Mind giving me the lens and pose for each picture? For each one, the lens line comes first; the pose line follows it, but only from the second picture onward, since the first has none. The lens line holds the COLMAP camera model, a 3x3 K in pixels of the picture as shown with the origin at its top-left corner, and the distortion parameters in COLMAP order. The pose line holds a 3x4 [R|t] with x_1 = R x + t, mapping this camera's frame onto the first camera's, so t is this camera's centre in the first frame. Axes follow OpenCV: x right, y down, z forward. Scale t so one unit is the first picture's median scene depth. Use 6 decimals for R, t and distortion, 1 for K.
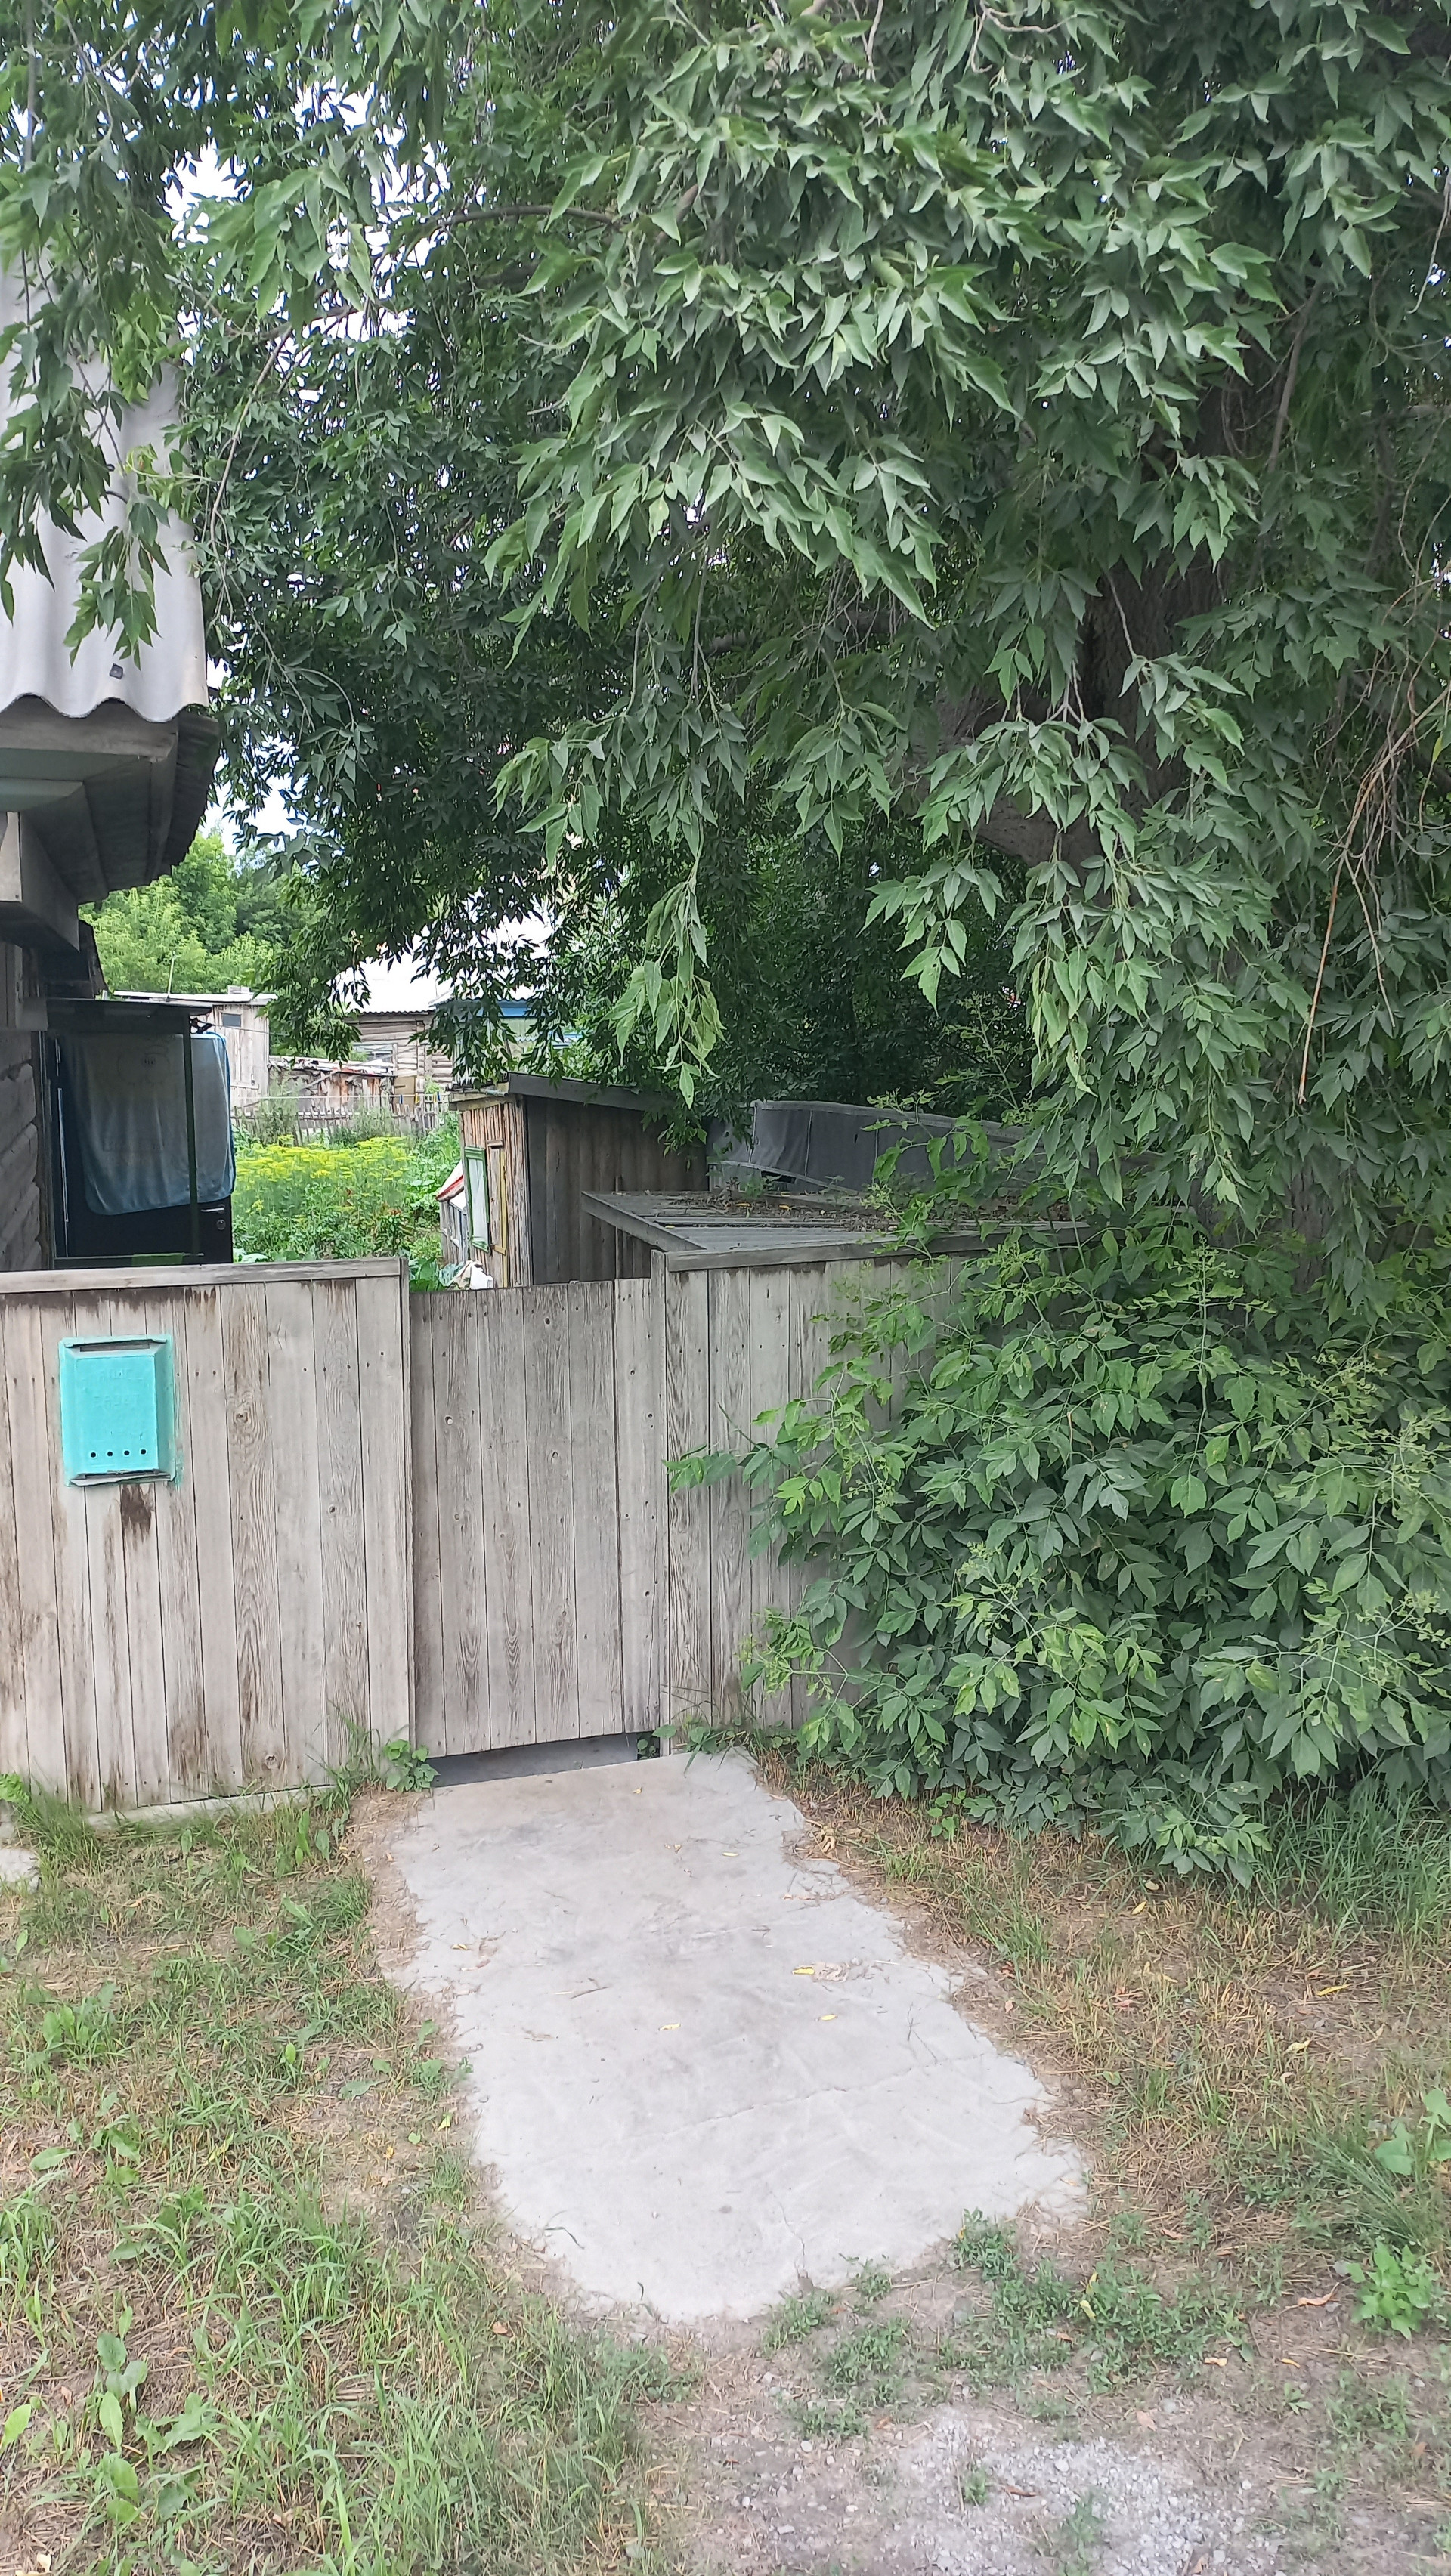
lens RADIAL K [[1837.5, 0, 717.3], [0, 1837.5, 1272.2], [0, 0, 1]] dist [0.028542, 0.000328]
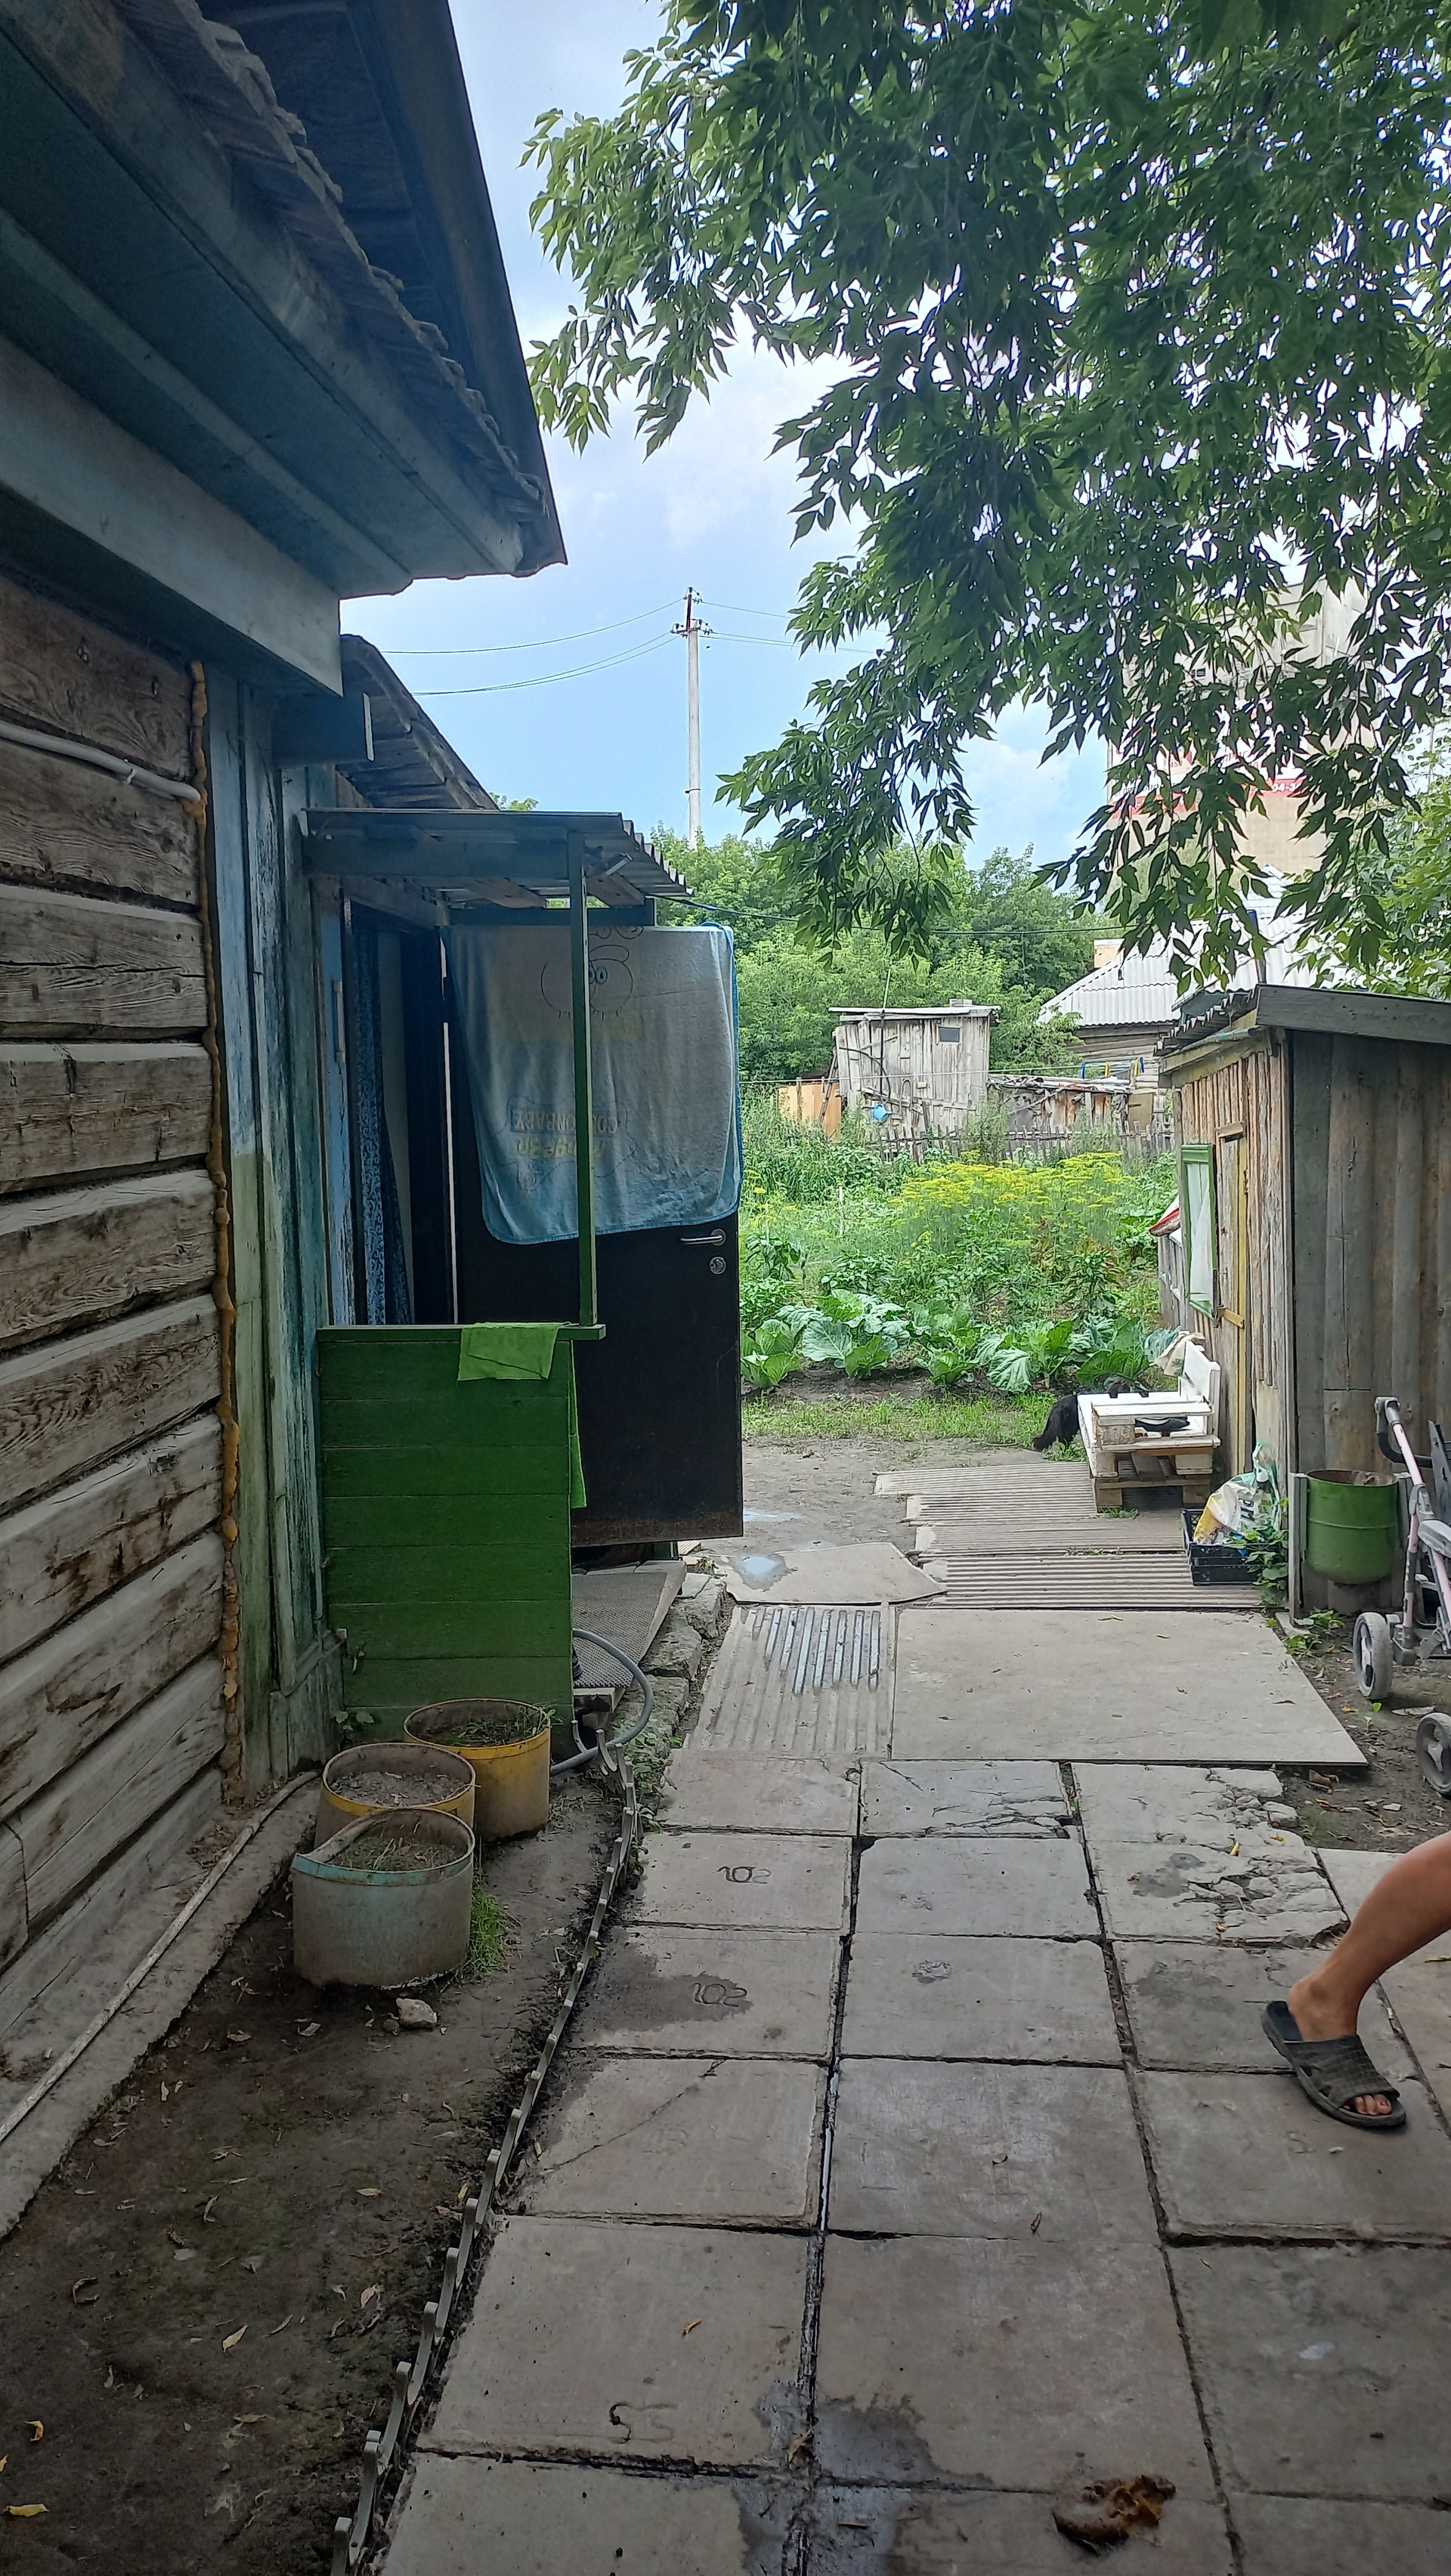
lens RADIAL K [[1837.5, 0, 713.8], [0, 1837.5, 1261.4], [0, 0, 1]] dist [0.028542, 0.000328]
pose [[0.919647, 0.021993, -0.392131, -0.050145], [-0.032117, 0.999298, -0.019277, -0.016081], [0.391431, 0.030322, 0.919708, 0.479317]]
